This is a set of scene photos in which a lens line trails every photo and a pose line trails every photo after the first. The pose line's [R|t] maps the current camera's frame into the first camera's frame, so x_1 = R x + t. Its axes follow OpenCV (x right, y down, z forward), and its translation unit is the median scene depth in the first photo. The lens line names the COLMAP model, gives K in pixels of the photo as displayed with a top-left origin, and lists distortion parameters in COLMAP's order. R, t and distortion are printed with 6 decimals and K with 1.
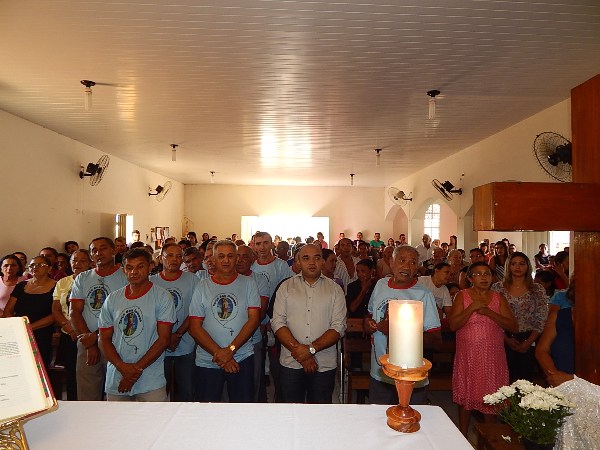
lens RADIAL K [[402.3, 0, 300.3], [0, 402.3, 226.8], [0, 0, 1]] dist [0.006259, -0.011593]
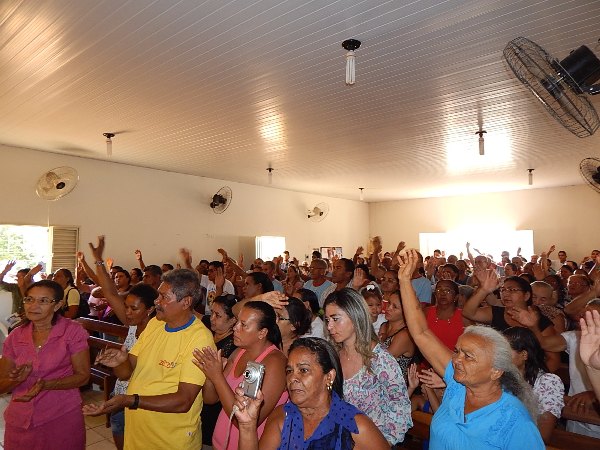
lens RADIAL K [[402.3, 0, 301.7], [0, 402.3, 218.9], [0, 0, 1]] dist [0.006259, -0.011593]
pose [[0.739543, -0.063711, -0.670087, 0.317900], [0.019489, 0.997120, -0.073296, 0.002777], [0.672827, 0.041146, 0.738655, 0.208828]]
